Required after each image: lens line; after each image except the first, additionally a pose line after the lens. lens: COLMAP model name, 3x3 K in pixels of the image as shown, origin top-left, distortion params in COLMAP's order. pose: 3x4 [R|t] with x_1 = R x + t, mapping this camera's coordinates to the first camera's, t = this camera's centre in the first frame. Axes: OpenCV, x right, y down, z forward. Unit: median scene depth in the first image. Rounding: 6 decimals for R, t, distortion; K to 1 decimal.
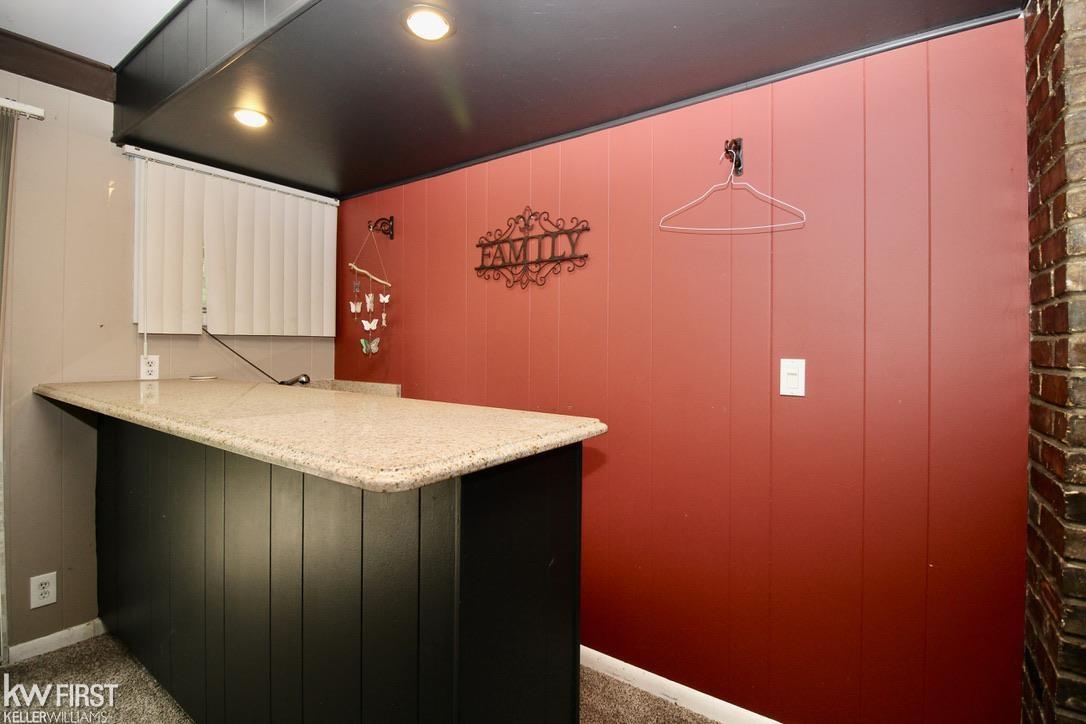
lens RADIAL K [[505.1, 0, 542.6], [0, 505.1, 346.8], [0, 0, 1]] dist [-0.010893, -0.000526]
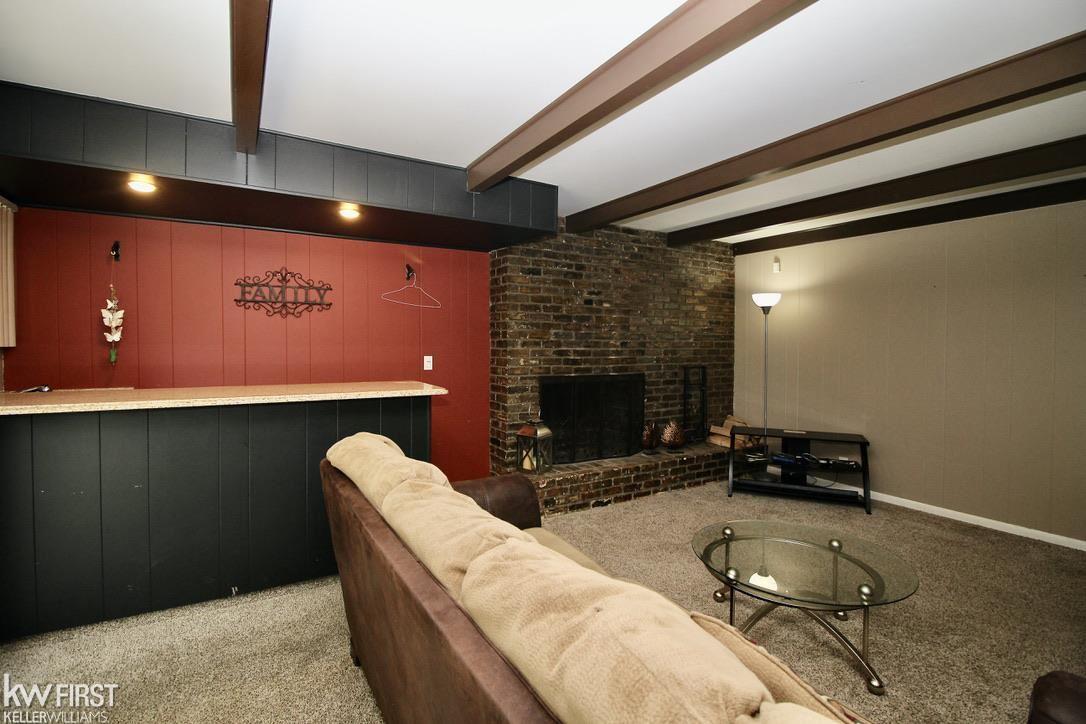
lens RADIAL K [[505.1, 0, 542.6], [0, 505.1, 346.8], [0, 0, 1]] dist [-0.010893, -0.000526]
pose [[0.405896, -0.017430, 0.913753, -1.171686], [-0.003522, 0.999781, 0.020635, -0.057088], [-0.913913, -0.011594, 0.405746, -0.421204]]
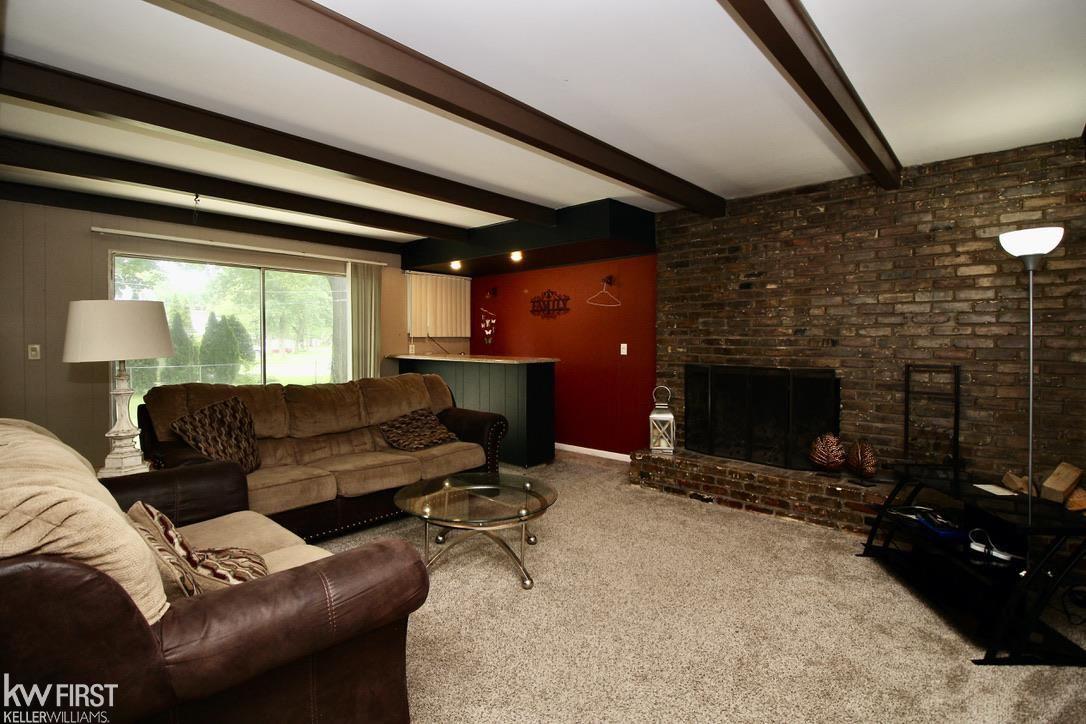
lens RADIAL K [[505.1, 0, 542.6], [0, 505.1, 346.8], [0, 0, 1]] dist [-0.010893, -0.000526]
pose [[0.993452, -0.006057, -0.114090, 0.240135], [0.007590, 0.999887, 0.013002, -0.003270], [0.113999, -0.013783, 0.993385, -1.679882]]
